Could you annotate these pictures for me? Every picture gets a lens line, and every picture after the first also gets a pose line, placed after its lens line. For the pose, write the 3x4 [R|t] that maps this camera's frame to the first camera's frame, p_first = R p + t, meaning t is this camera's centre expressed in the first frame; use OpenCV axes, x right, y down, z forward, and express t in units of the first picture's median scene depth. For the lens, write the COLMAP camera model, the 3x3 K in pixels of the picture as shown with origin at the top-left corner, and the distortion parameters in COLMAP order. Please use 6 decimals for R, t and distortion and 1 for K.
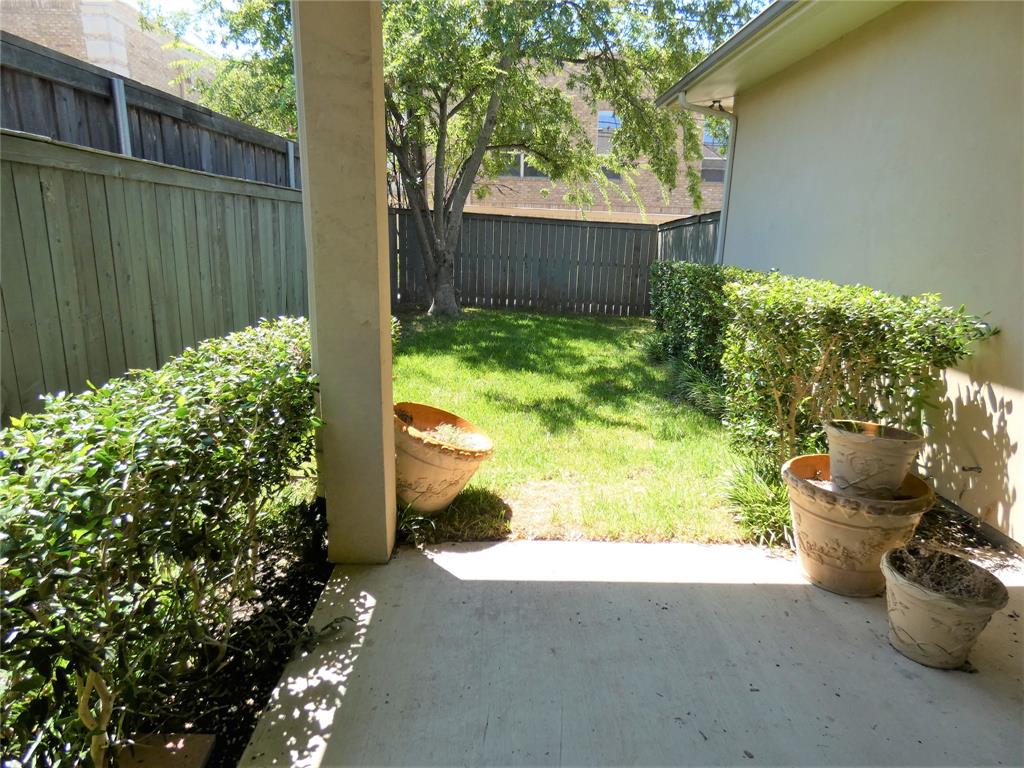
lens RADIAL K [[617.7, 0, 512.0], [0, 617.7, 384.0], [0, 0, 1]] dist [-0.014970, 0.018555]
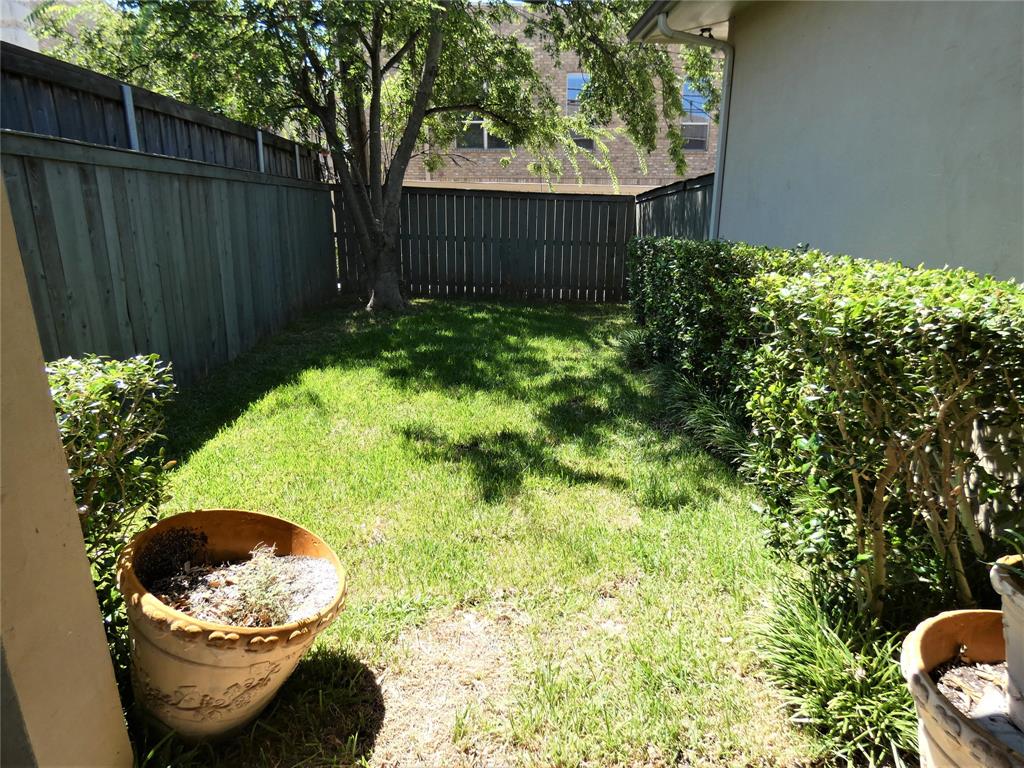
lens RADIAL K [[617.7, 0, 512.0], [0, 617.7, 384.0], [0, 0, 1]] dist [-0.014970, 0.018555]
pose [[0.999036, -0.034099, 0.027655, 0.043114], [0.033213, 0.998939, 0.031888, -0.037801], [-0.028713, -0.030939, 0.999109, 0.185277]]
